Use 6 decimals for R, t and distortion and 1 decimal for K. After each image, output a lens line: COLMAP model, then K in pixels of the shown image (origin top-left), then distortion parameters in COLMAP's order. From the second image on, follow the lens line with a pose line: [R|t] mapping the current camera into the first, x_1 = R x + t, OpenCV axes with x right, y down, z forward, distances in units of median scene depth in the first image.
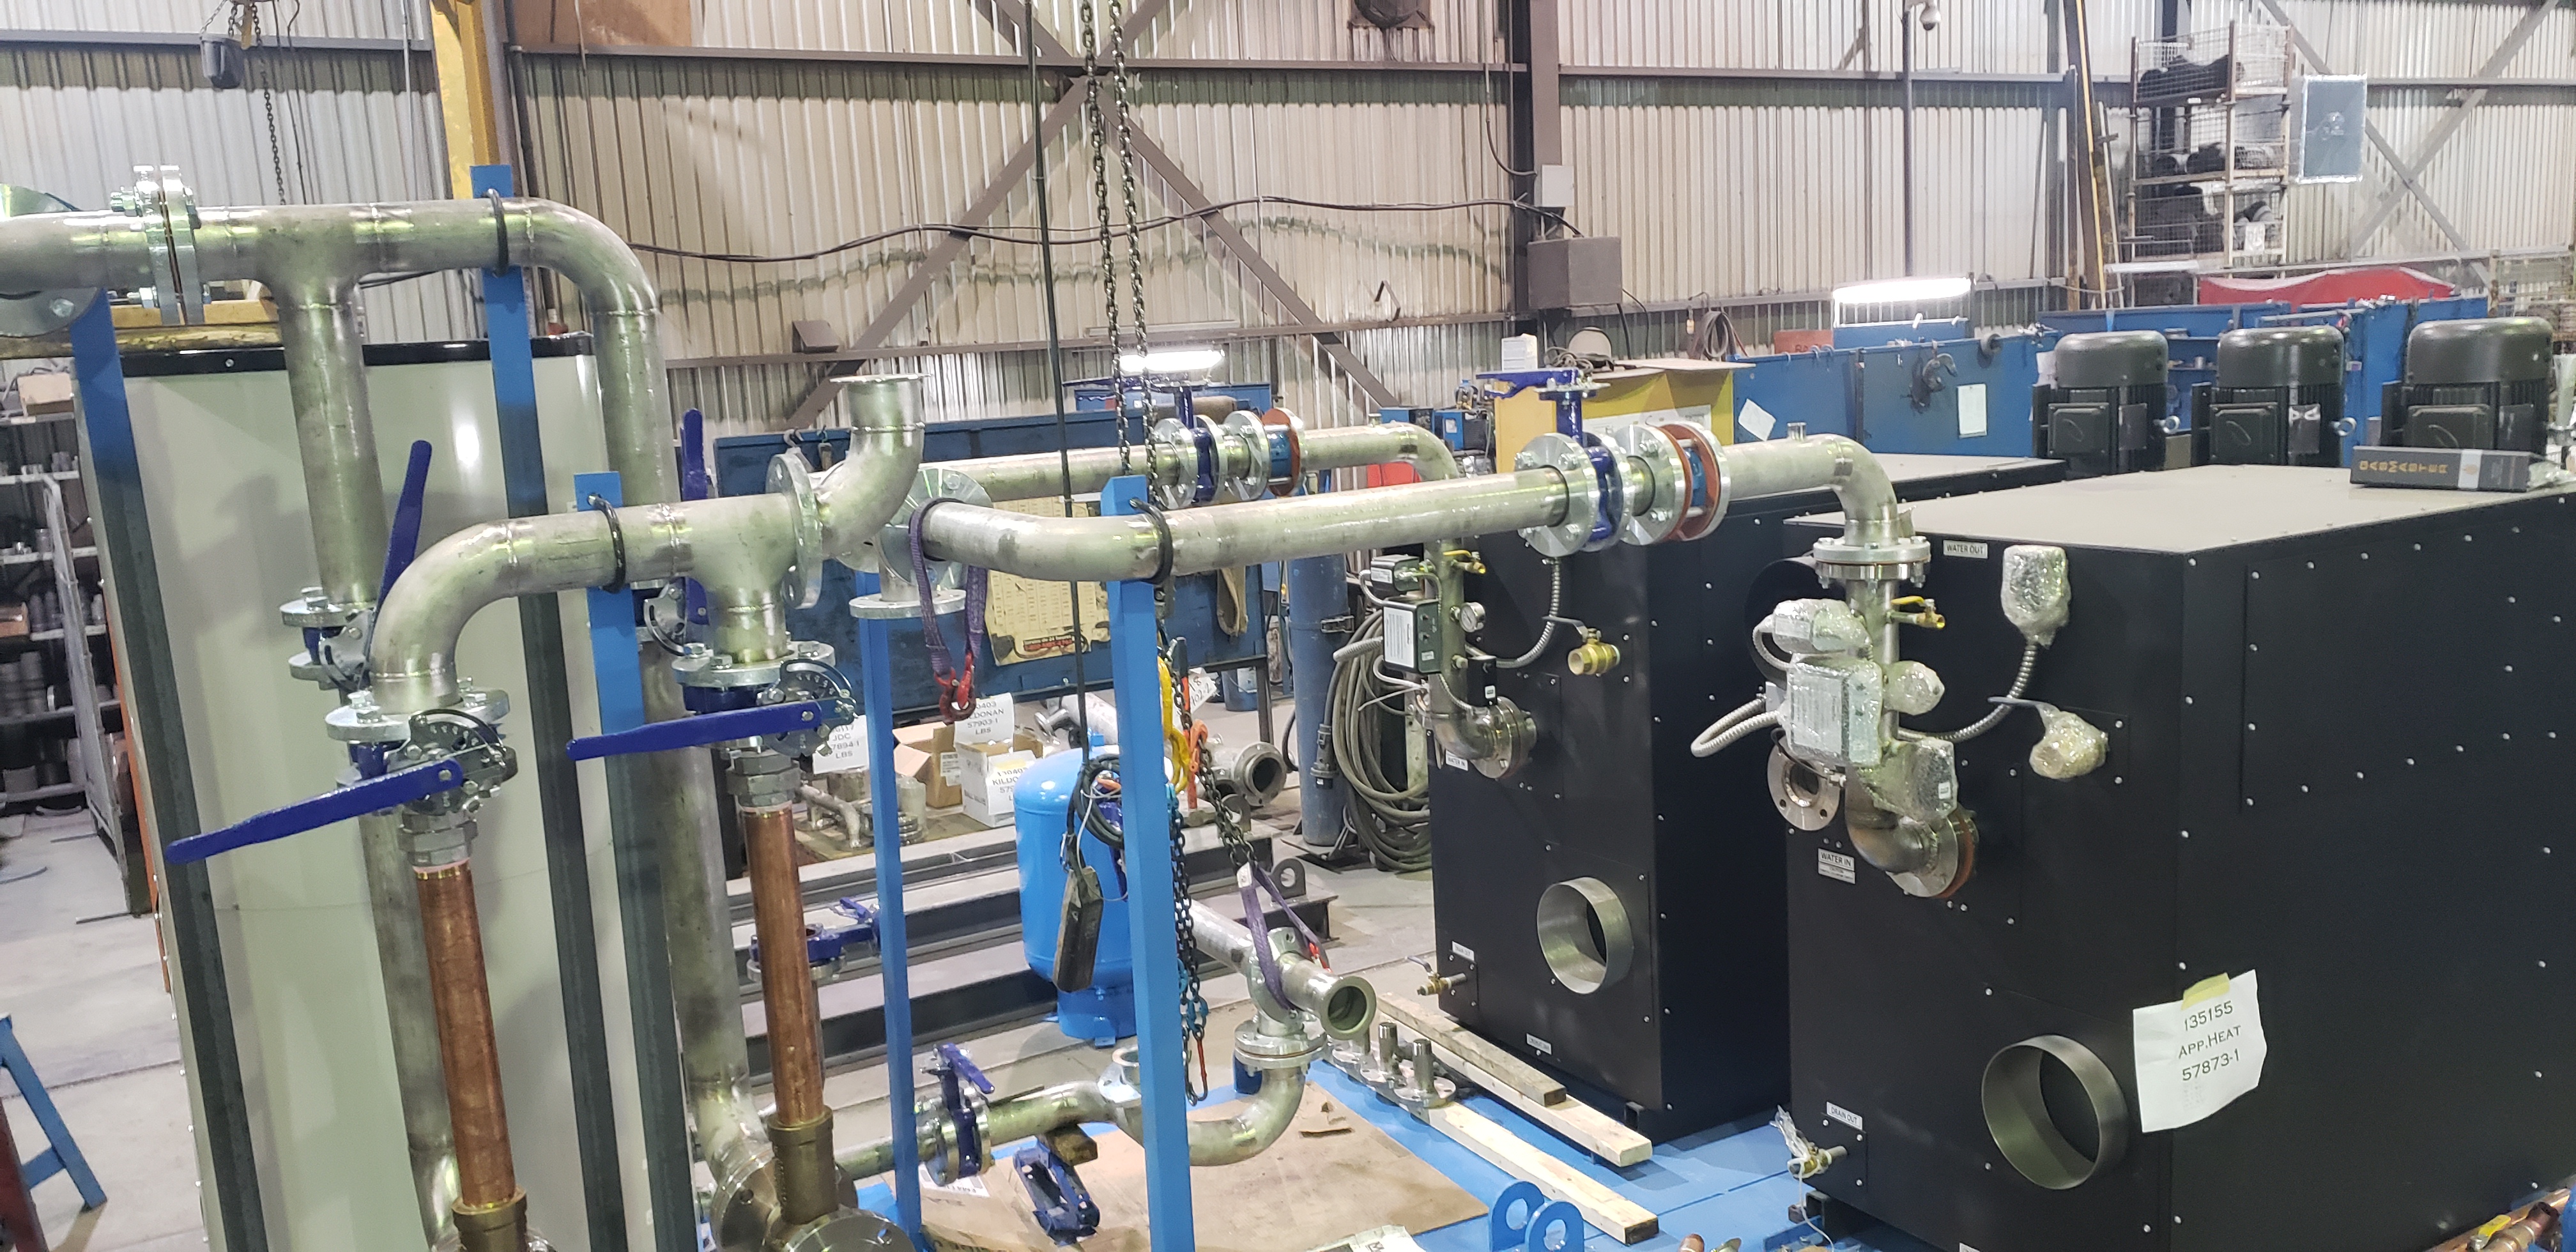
lens RADIAL K [[1884.1, 0, 1287.2], [0, 1884.1, 623.4], [0, 0, 1]] dist [0.047903, -0.002211]
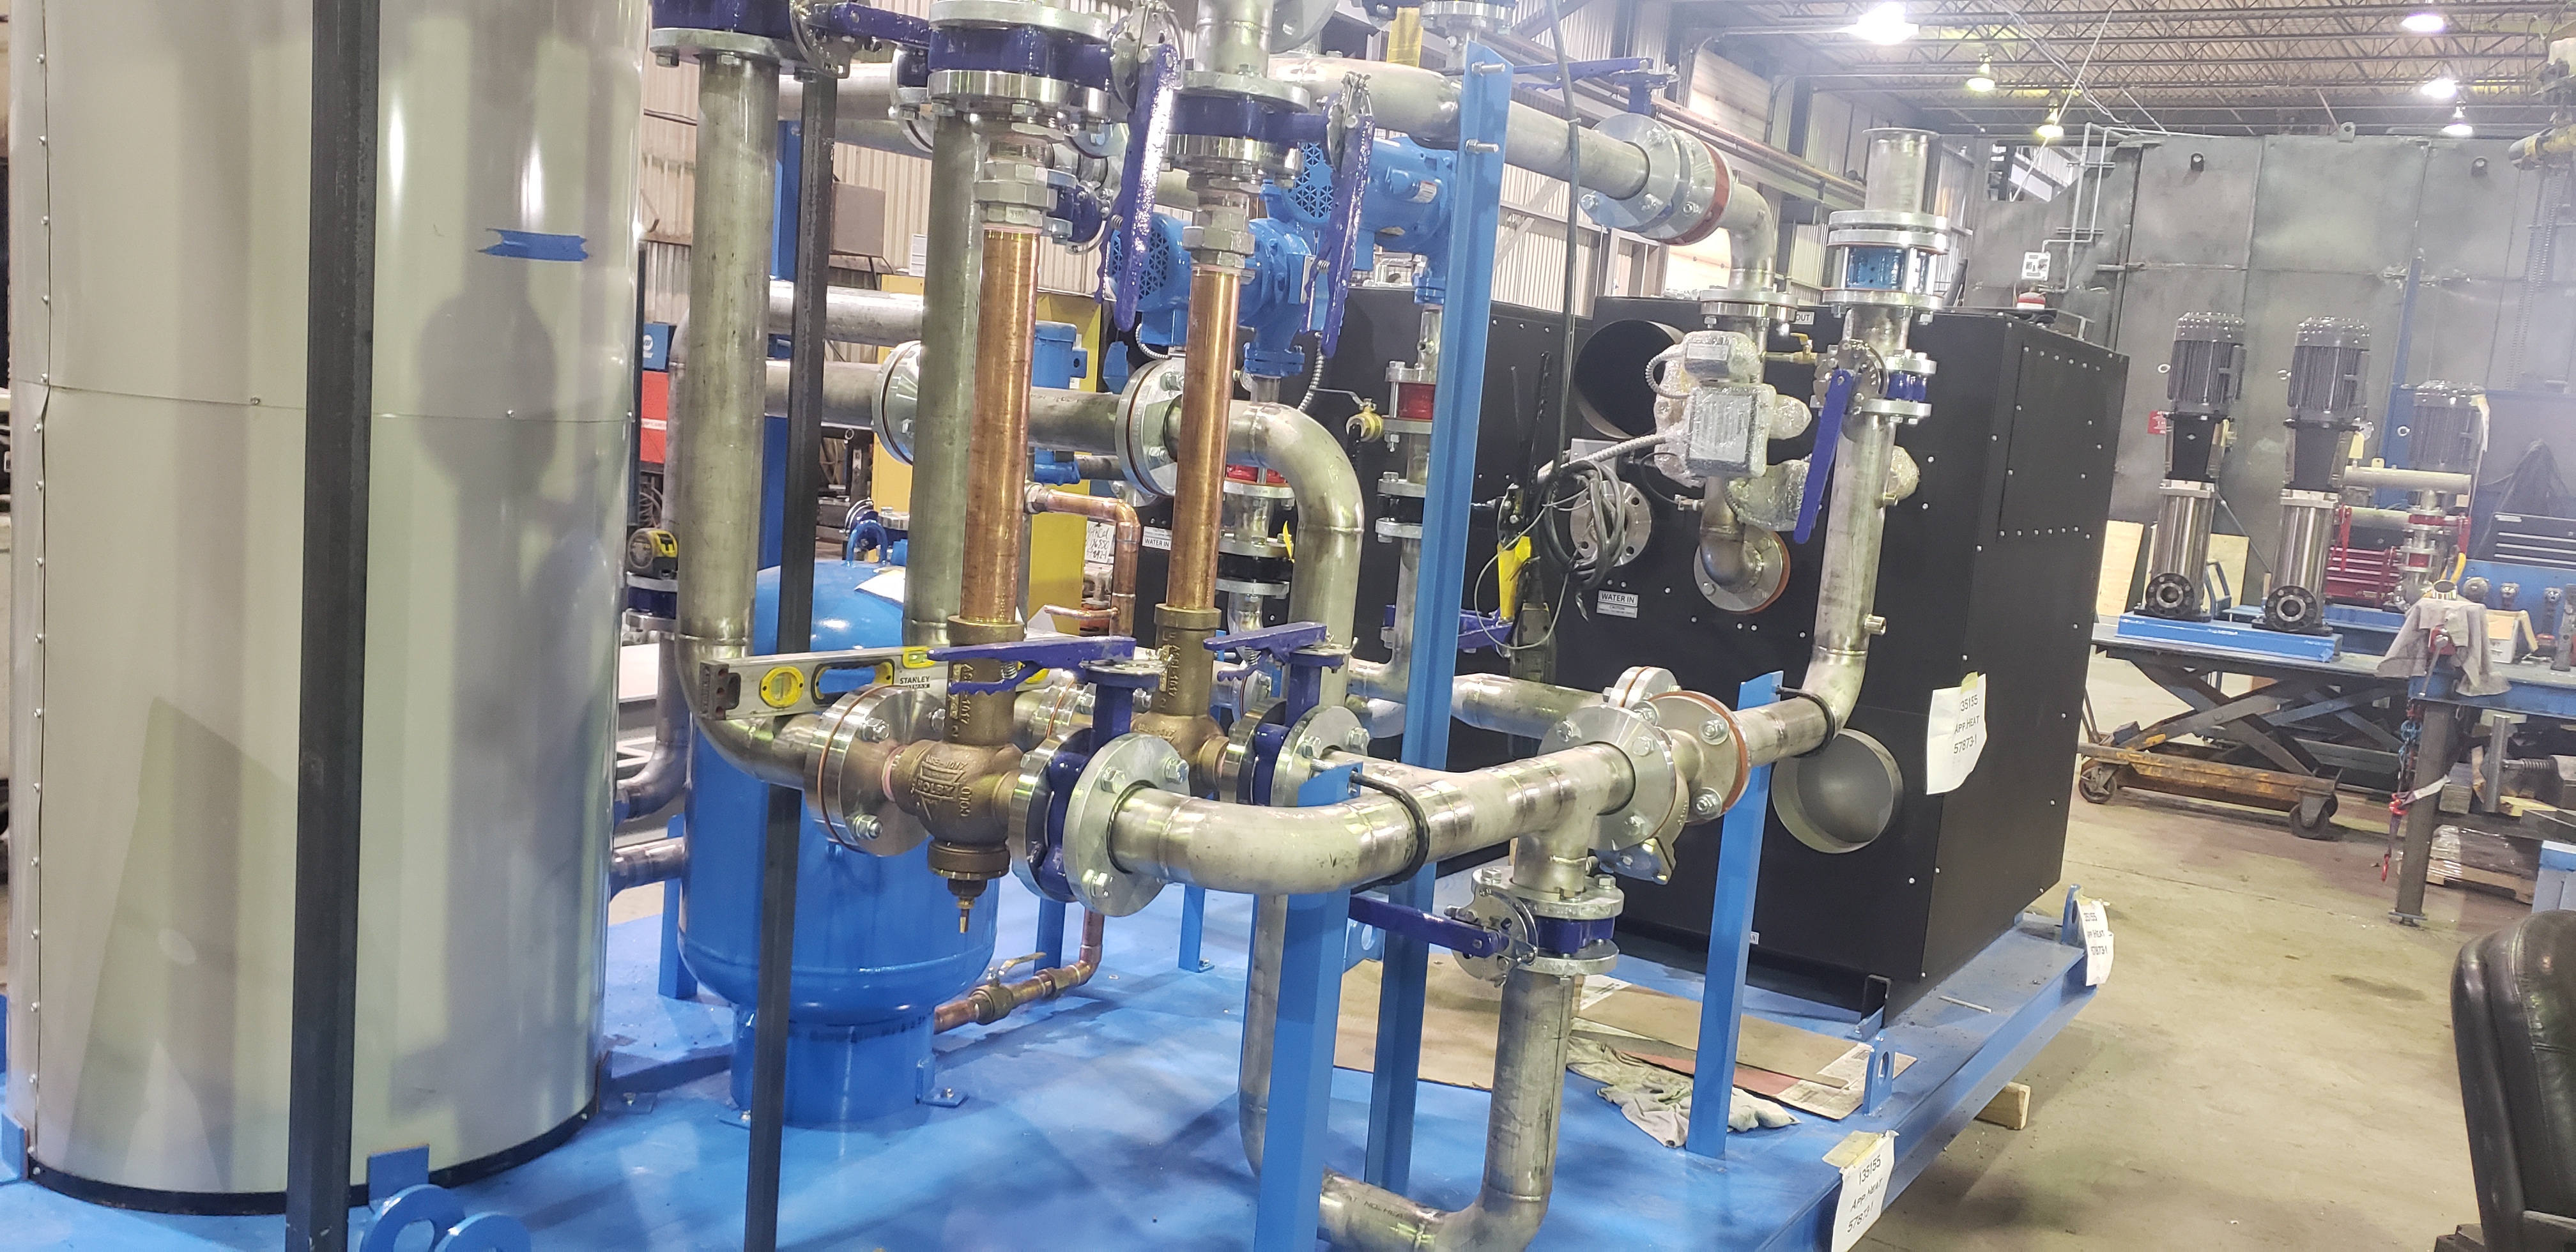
lens RADIAL K [[1916.6, 0, 1281.7], [0, 1916.6, 570.7], [0, 0, 1]] dist [0.041478, 0.000361]
pose [[0.885484, 0.080772, 0.457596, -0.392911], [-0.060574, 0.996438, -0.058670, 0.177900], [-0.460705, 0.024233, 0.887222, 0.078682]]
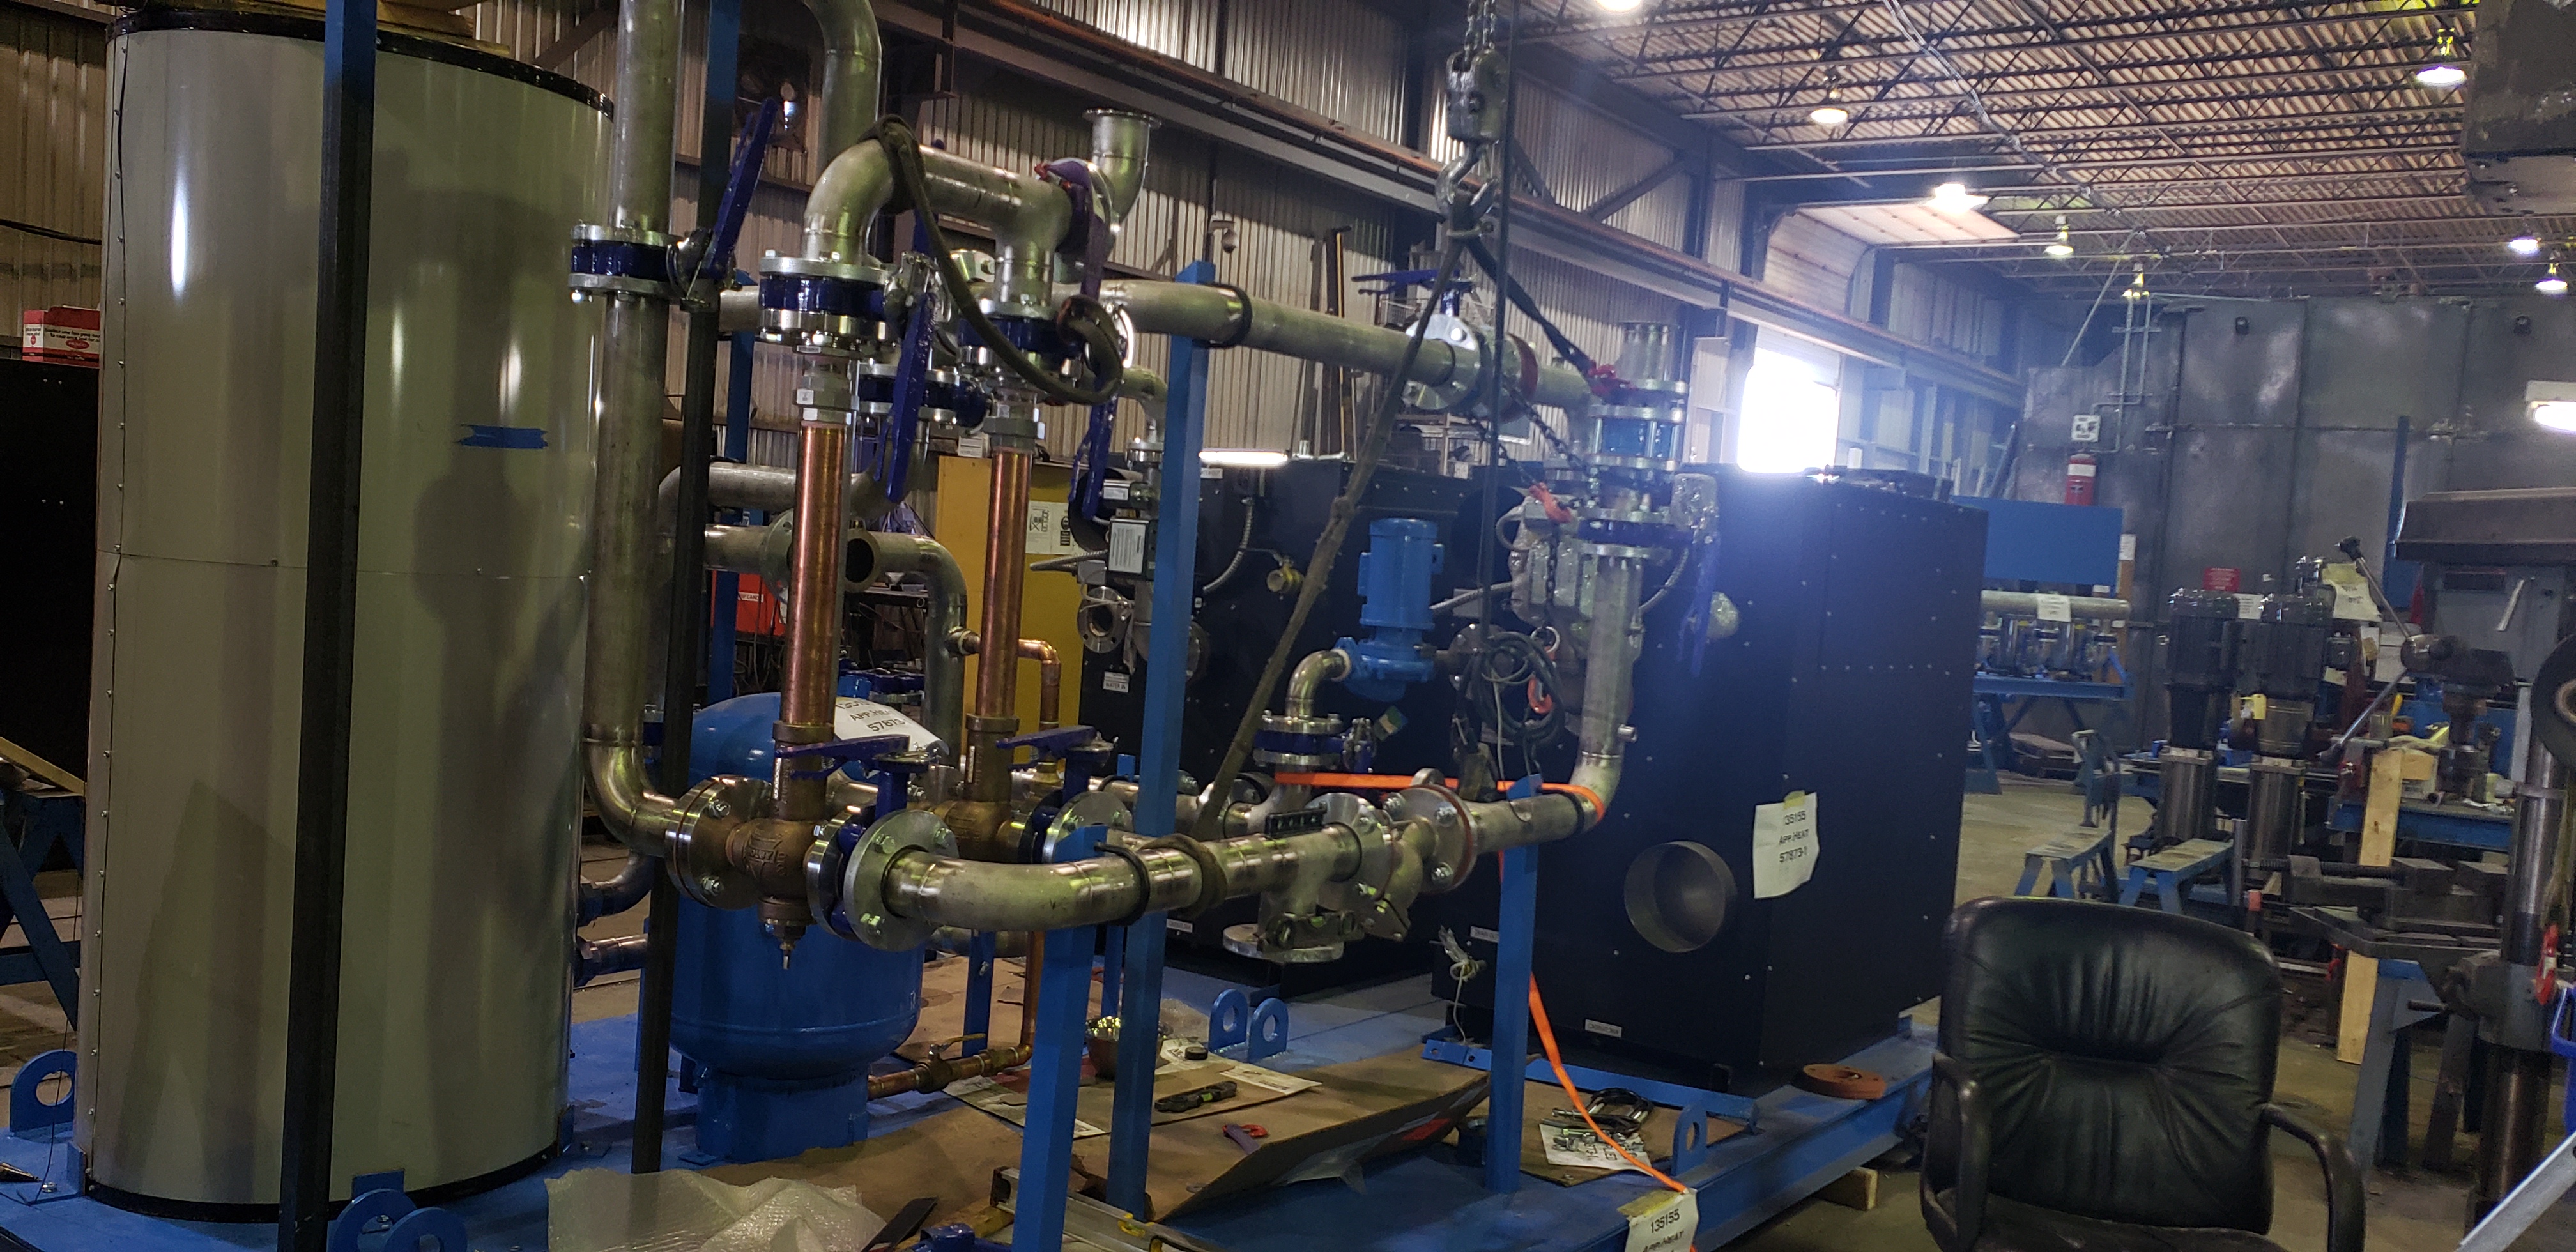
lens RADIAL K [[1884.1, 0, 1287.2], [0, 1884.1, 623.4], [0, 0, 1]] dist [0.047903, -0.002211]
pose [[0.910633, 0.098306, 0.401352, -0.338301], [-0.056107, 0.991709, -0.115605, 0.197845], [-0.409389, 0.082755, 0.908599, -0.088778]]
